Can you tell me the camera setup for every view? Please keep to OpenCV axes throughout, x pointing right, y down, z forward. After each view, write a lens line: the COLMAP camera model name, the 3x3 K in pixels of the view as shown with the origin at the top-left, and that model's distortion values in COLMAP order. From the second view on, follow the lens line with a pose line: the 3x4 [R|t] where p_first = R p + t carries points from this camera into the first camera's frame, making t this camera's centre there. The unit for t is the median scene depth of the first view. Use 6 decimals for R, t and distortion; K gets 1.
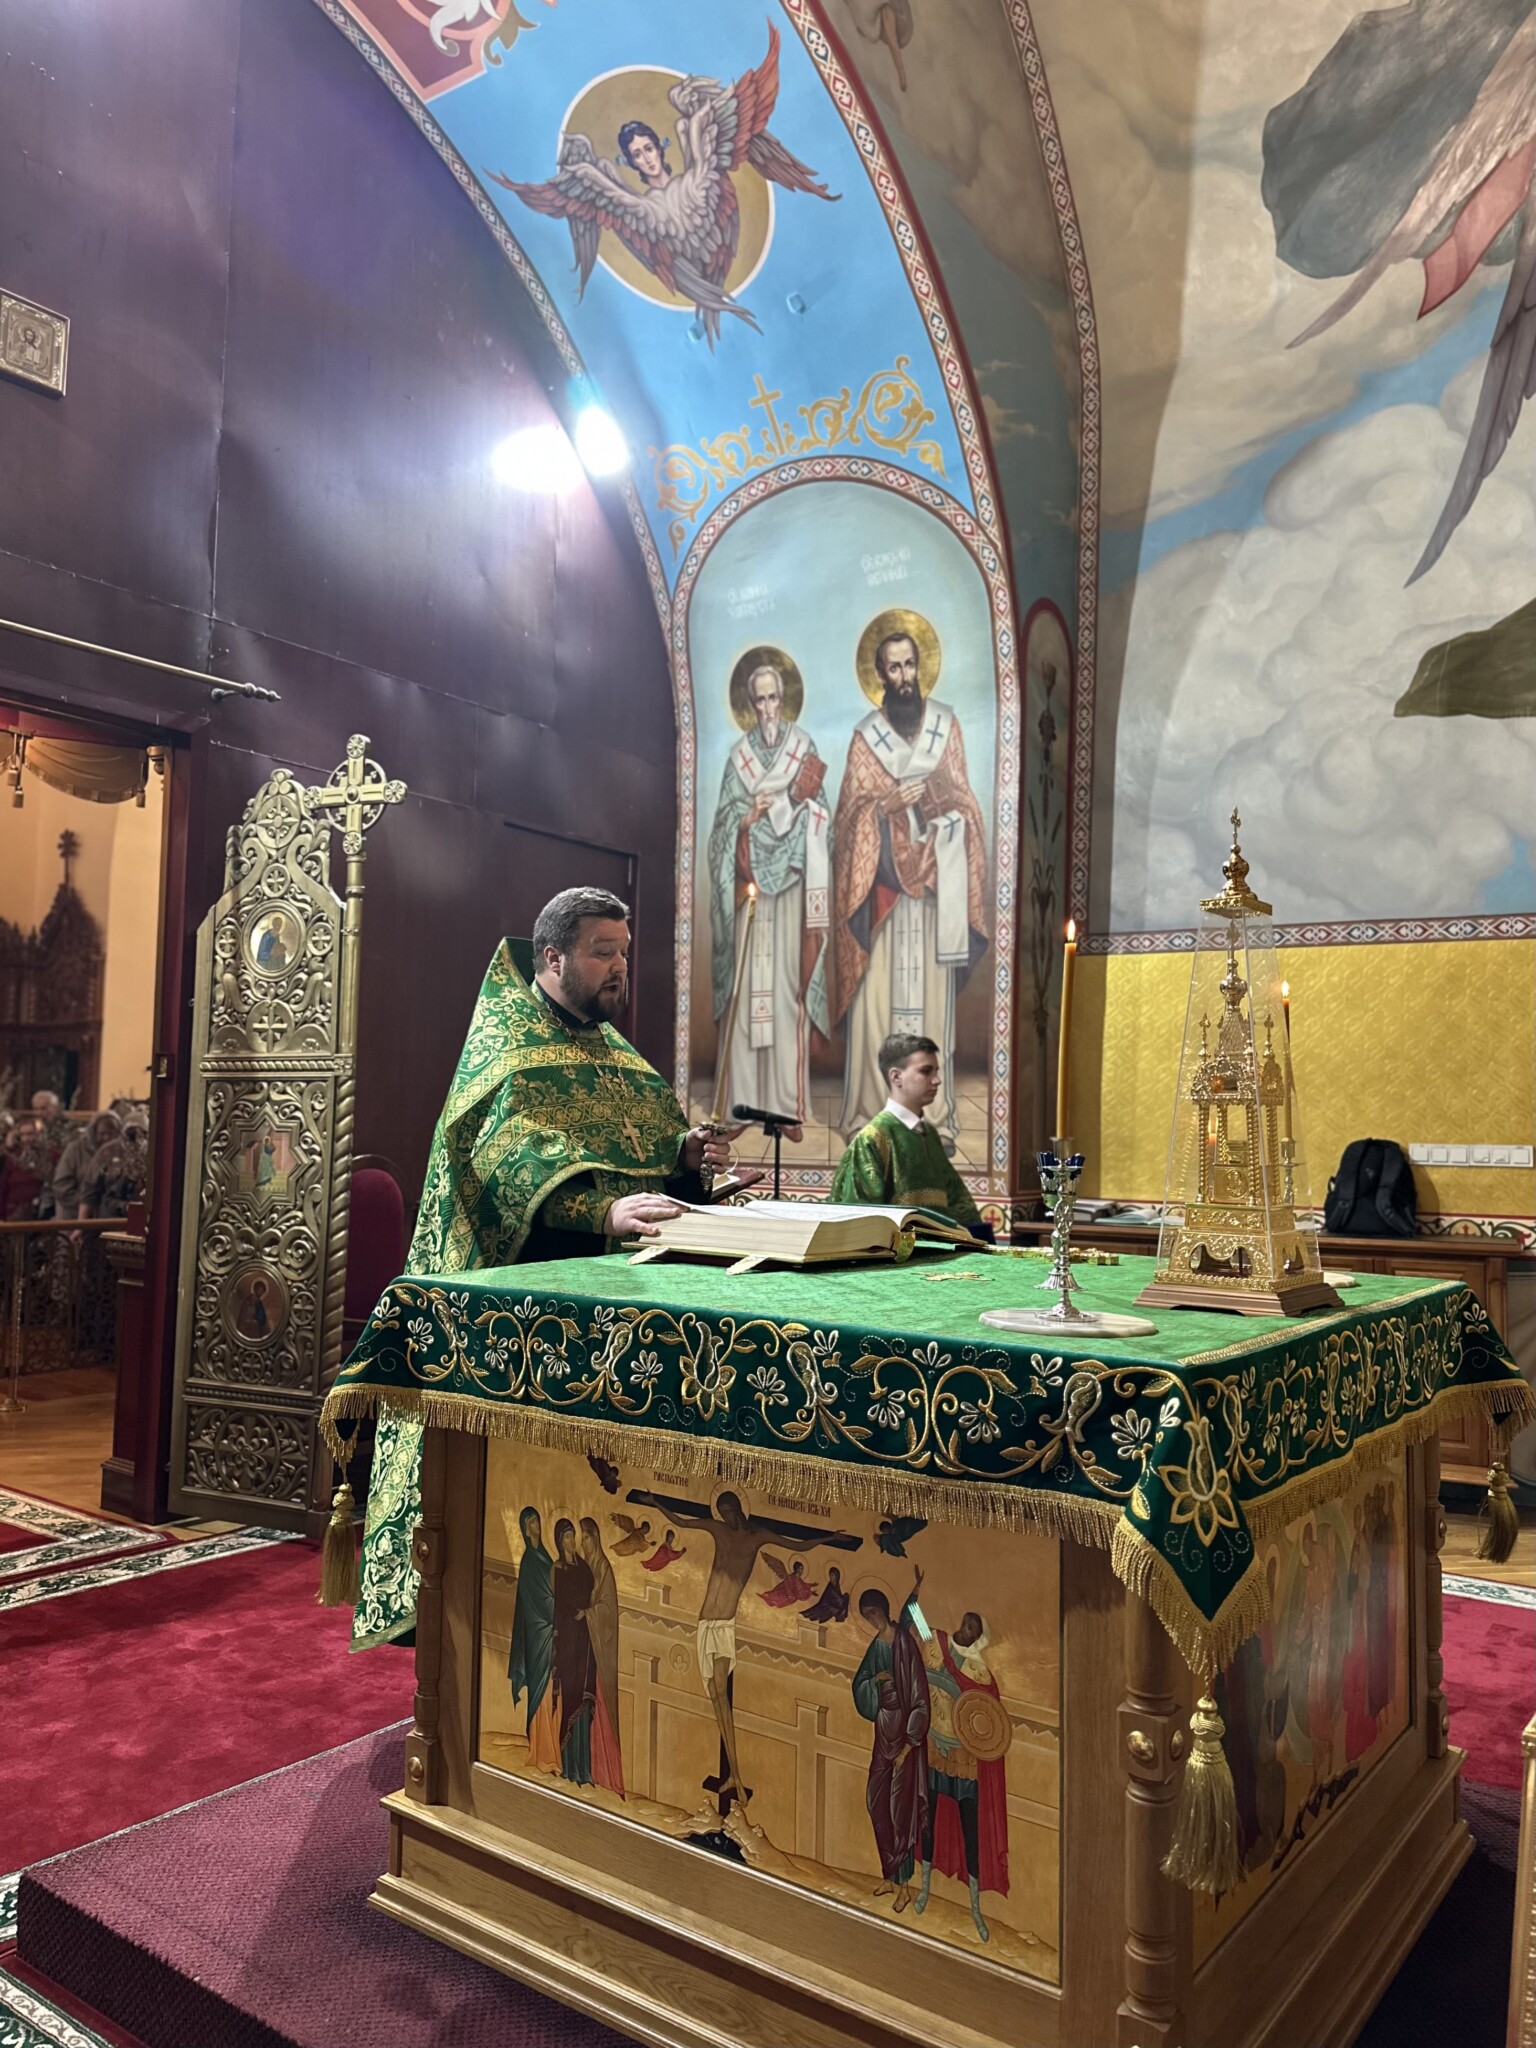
lens RADIAL K [[1516.7, 0, 768.0], [0, 1516.7, 1024.0], [0, 0, 1]] dist [0.192214, -0.179074]
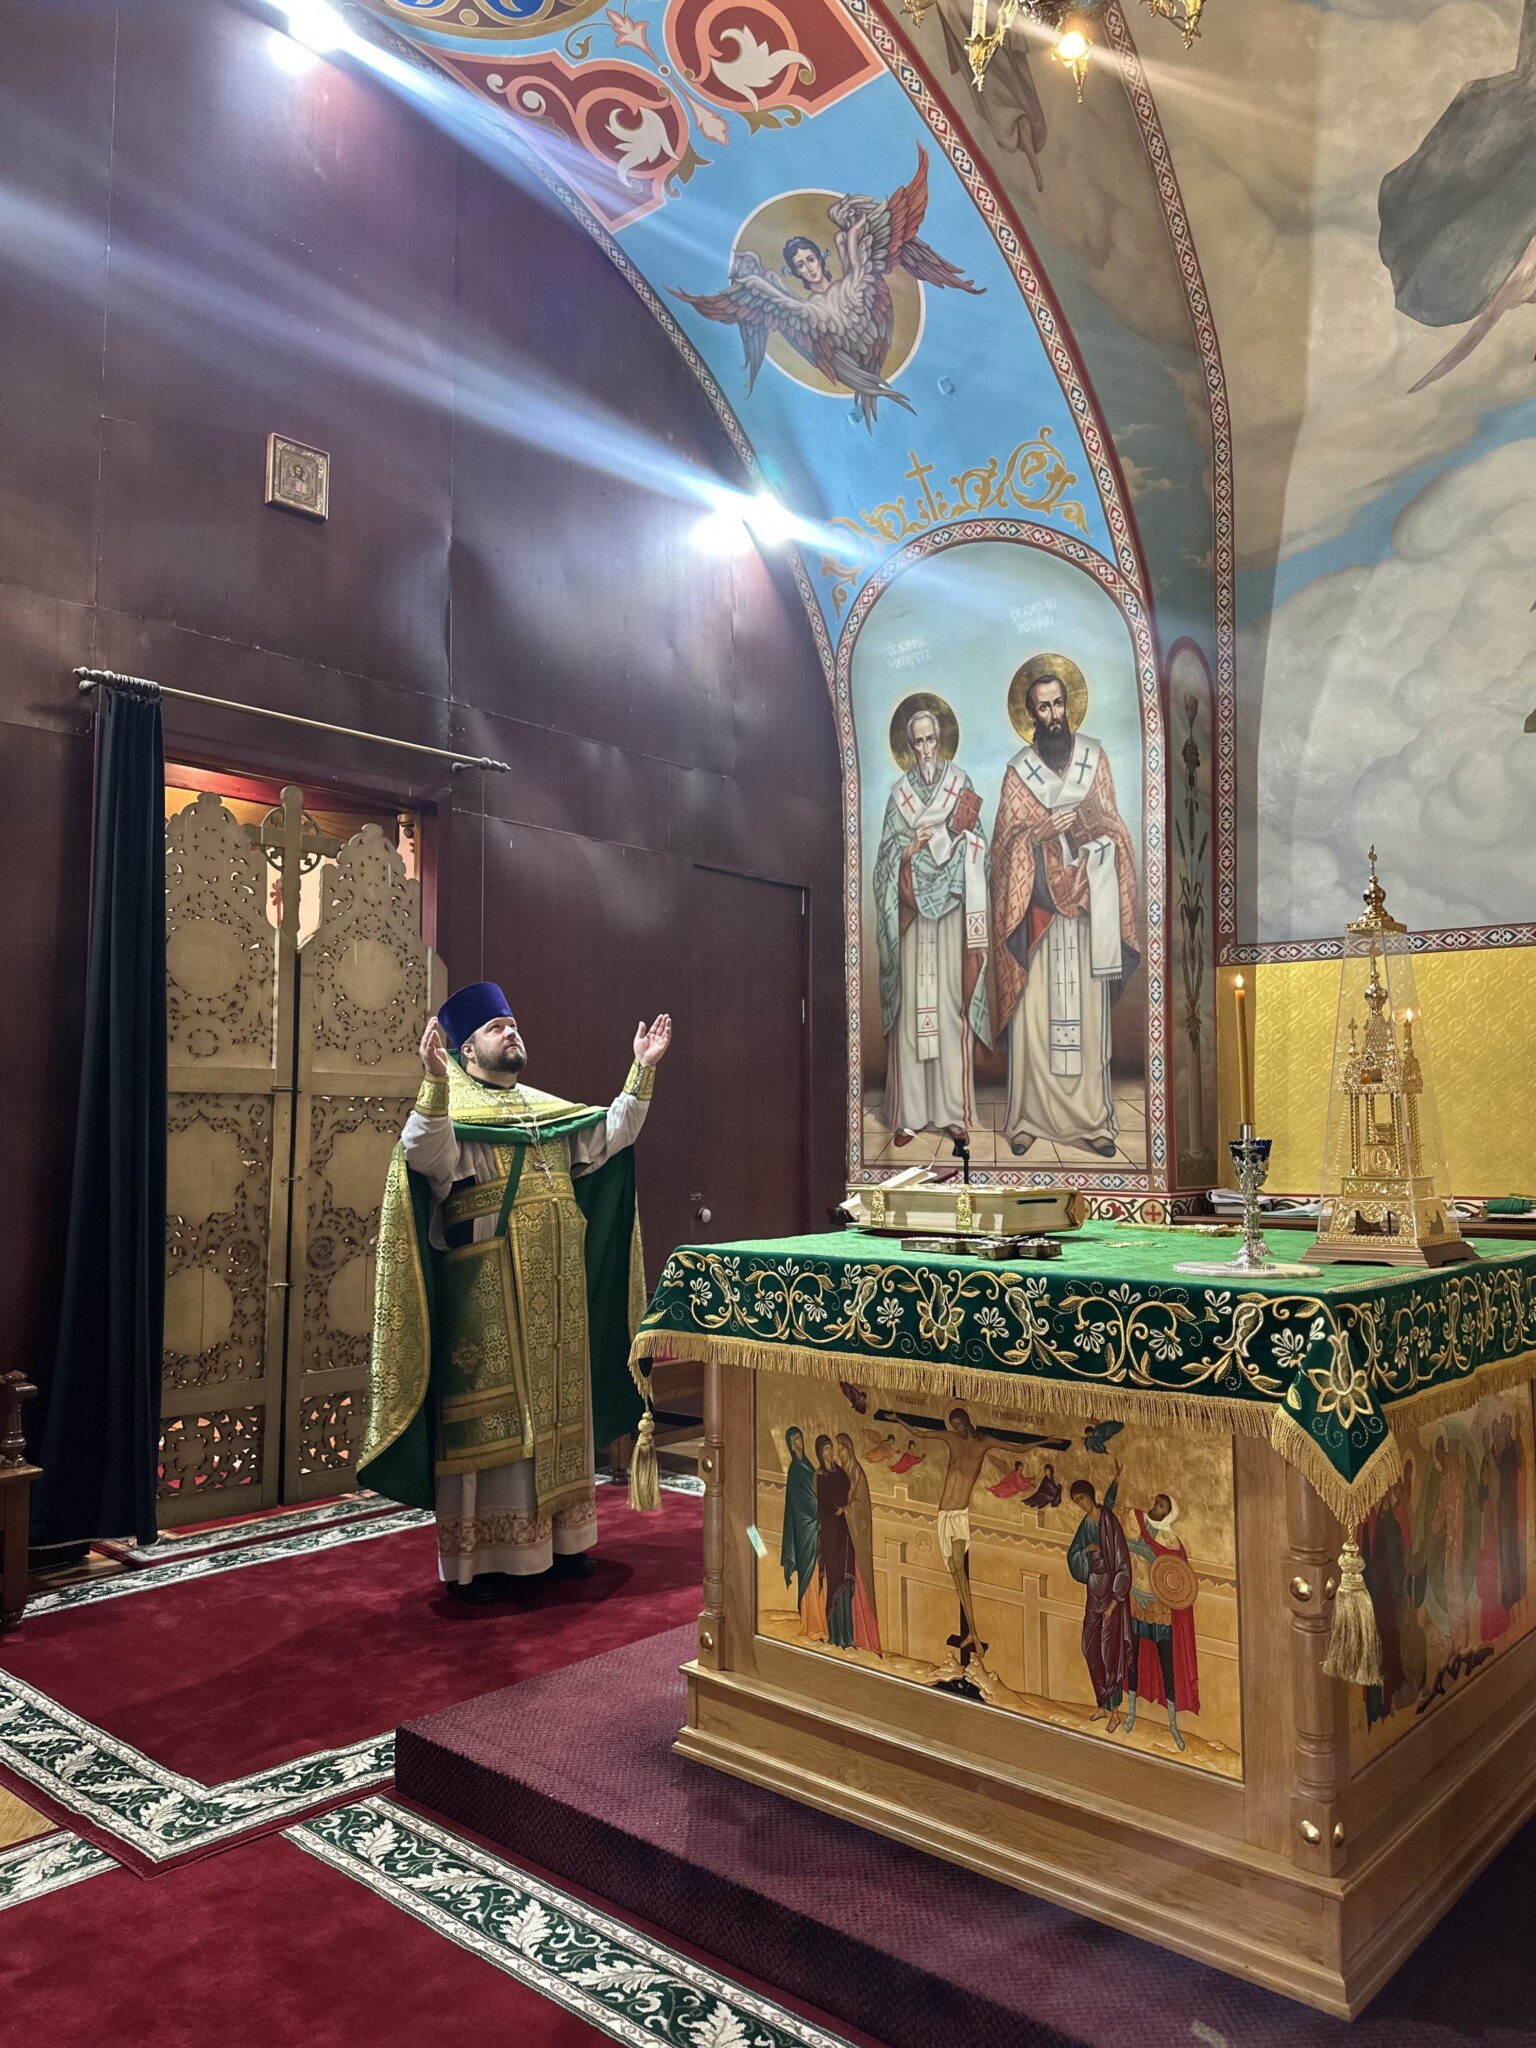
lens RADIAL K [[1547.9, 0, 768.0], [0, 1547.9, 1024.0], [0, 0, 1]] dist [0.197050, -0.238380]
pose [[0.996175, -0.029038, -0.082419, -0.028534], [0.028158, 0.999534, -0.011817, -0.000232], [0.082724, 0.009451, 0.996528, -0.126754]]
